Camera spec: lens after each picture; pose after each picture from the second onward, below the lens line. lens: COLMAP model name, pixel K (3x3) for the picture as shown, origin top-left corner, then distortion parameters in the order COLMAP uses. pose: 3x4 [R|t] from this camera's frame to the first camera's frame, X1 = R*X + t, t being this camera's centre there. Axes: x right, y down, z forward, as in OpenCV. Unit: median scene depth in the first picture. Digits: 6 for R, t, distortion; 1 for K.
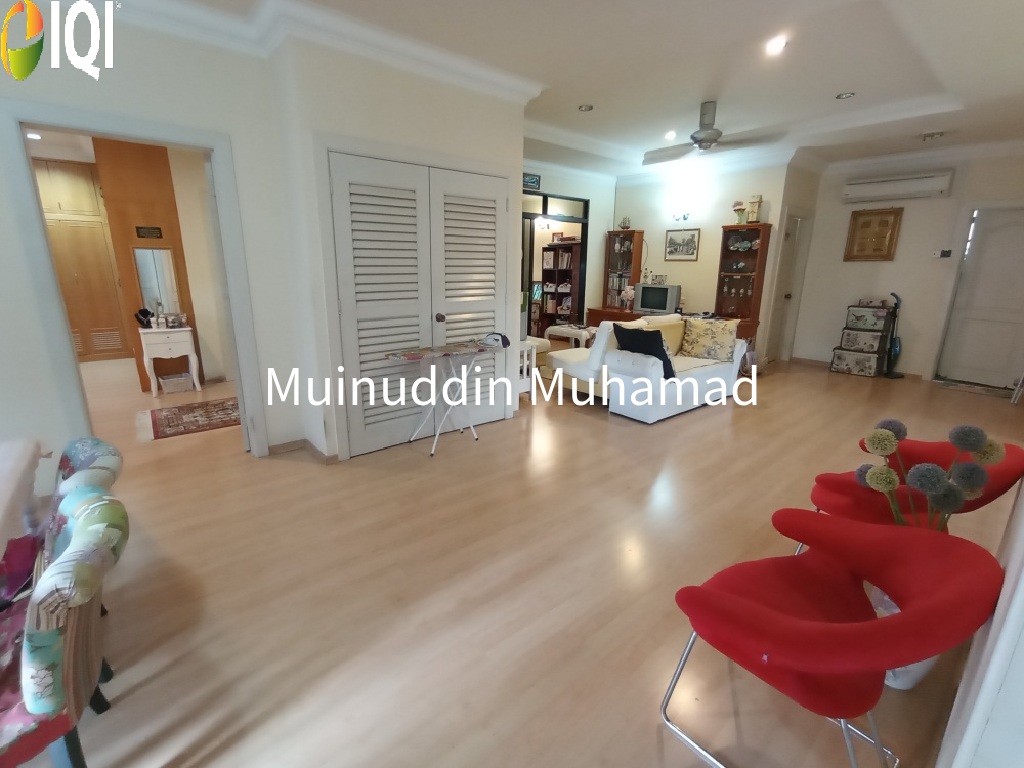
lens RADIAL K [[465.1, 0, 500.3], [0, 465.1, 377.5], [0, 0, 1]] dist [-0.050976, 0.000046]
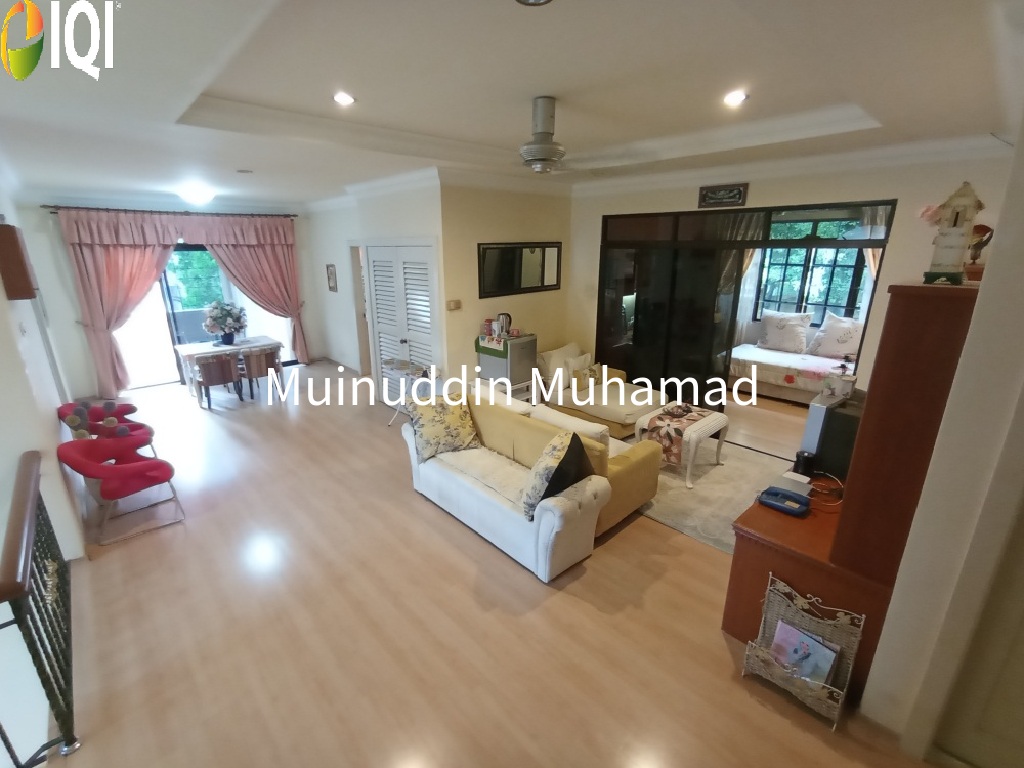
lens RADIAL K [[458.0, 0, 497.2], [0, 458.0, 384.9], [0, 0, 1]] dist [-0.014115, 0.000093]
pose [[0.063204, 0.287986, -0.955547, 0.850083], [-0.236815, 0.934443, 0.265962, -0.289229], [0.969497, 0.209478, 0.127260, 0.704663]]
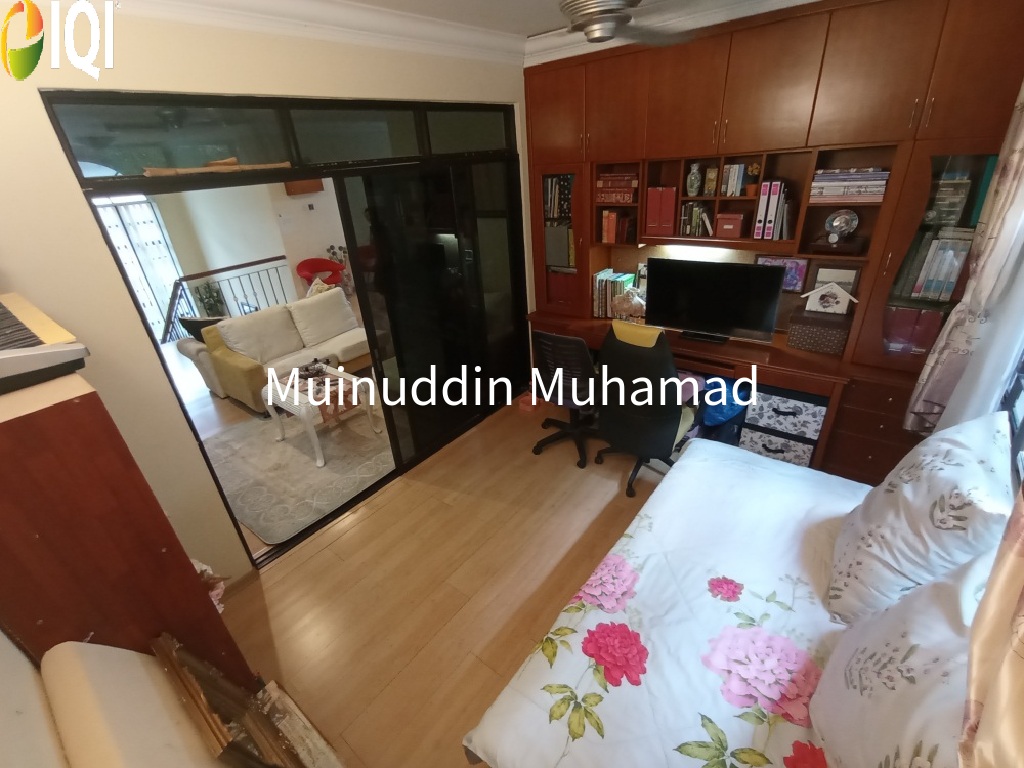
lens RADIAL K [[458.0, 0, 497.2], [0, 458.0, 384.9], [0, 0, 1]] dist [-0.014115, 0.000093]
pose [[-0.978324, 0.139719, -0.152842, 0.054413], [0.006901, 0.759671, 0.650271, -0.517694], [0.206965, 0.635120, -0.744169, 1.603874]]
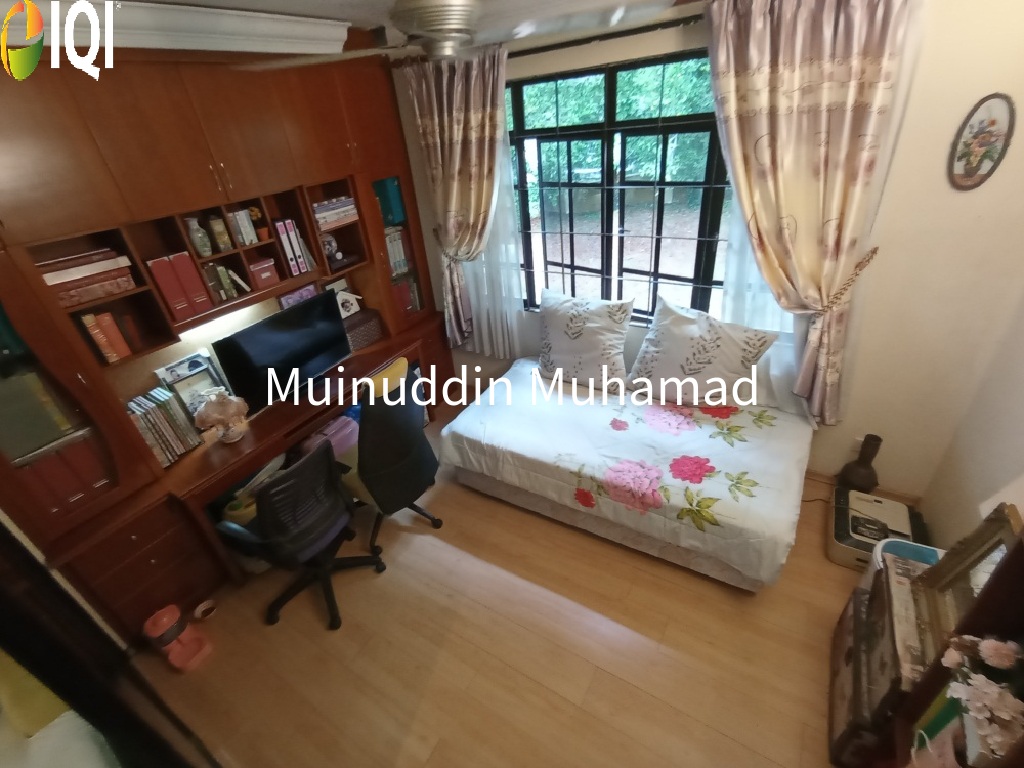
lens RADIAL K [[458.0, 0, 497.2], [0, 458.0, 384.9], [0, 0, 1]] dist [-0.014115, 0.000093]
pose [[0.321023, 0.441000, -0.838131, 0.216788], [-0.130372, 0.897124, 0.422105, -0.447754], [0.938055, -0.026237, 0.345492, 1.230485]]
